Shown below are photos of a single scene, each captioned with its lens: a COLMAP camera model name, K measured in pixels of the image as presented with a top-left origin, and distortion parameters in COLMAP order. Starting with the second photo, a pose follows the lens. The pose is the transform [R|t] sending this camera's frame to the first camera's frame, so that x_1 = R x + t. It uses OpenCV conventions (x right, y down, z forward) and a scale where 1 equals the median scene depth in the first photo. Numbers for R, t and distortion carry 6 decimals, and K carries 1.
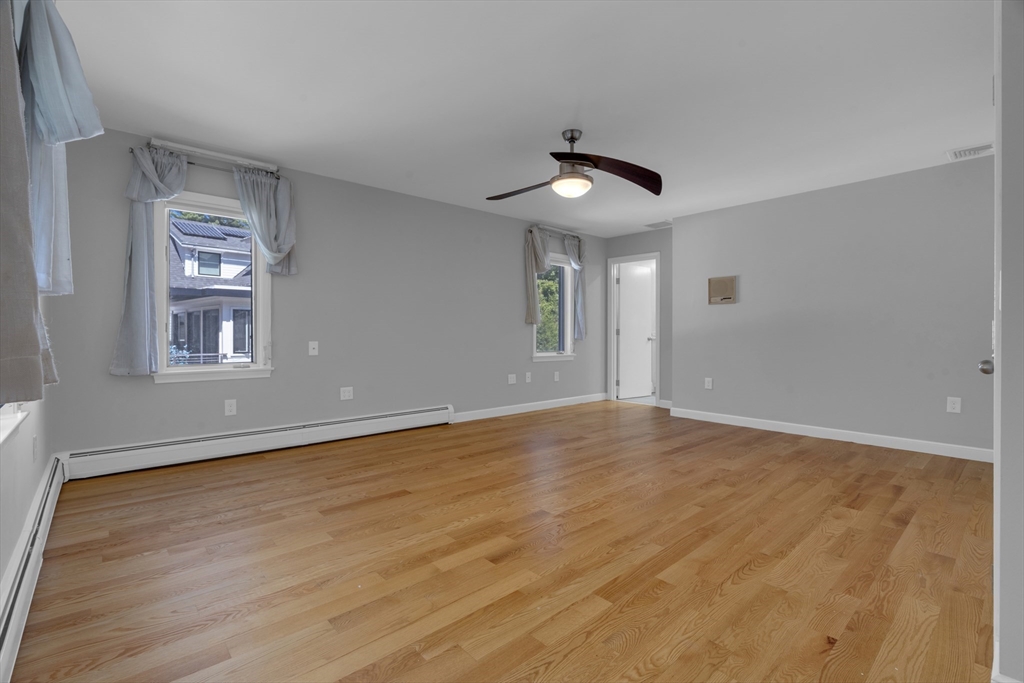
lens RADIAL K [[468.5, 0, 509.9], [0, 468.5, 337.9], [0, 0, 1]] dist [-0.004214, 0.000019]
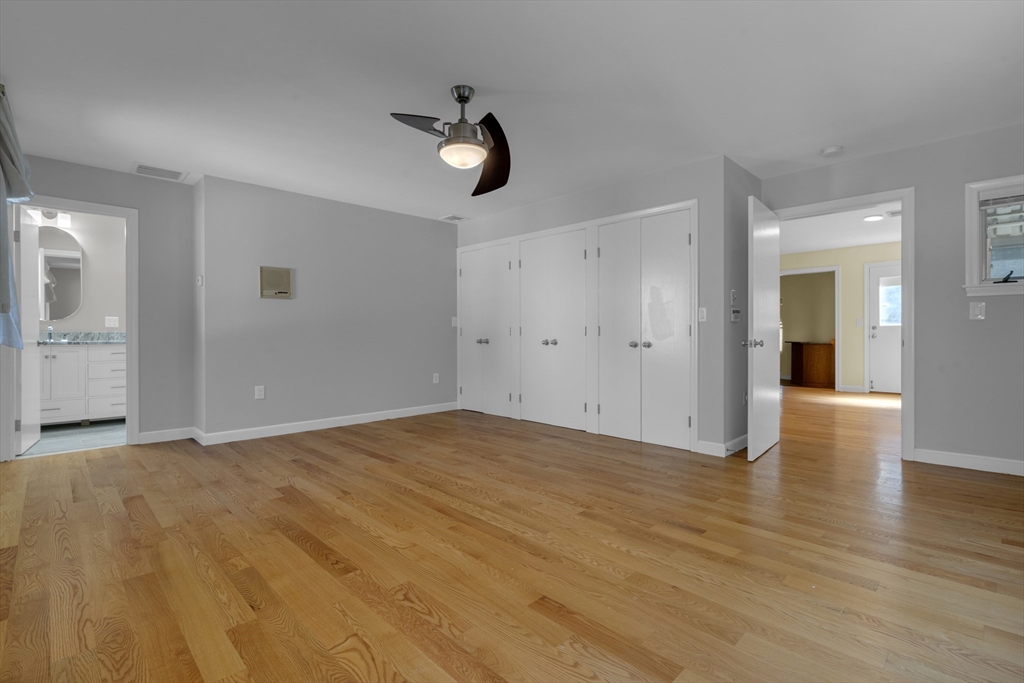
lens RADIAL K [[474.0, 0, 523.3], [0, 474.0, 338.8], [0, 0, 1]] dist [-0.005391, 0.000128]
pose [[-0.064633, -0.010201, 0.997857, -0.849119], [0.014725, 0.999829, 0.011175, -0.000978], [-0.997800, 0.015416, -0.064472, 1.122156]]
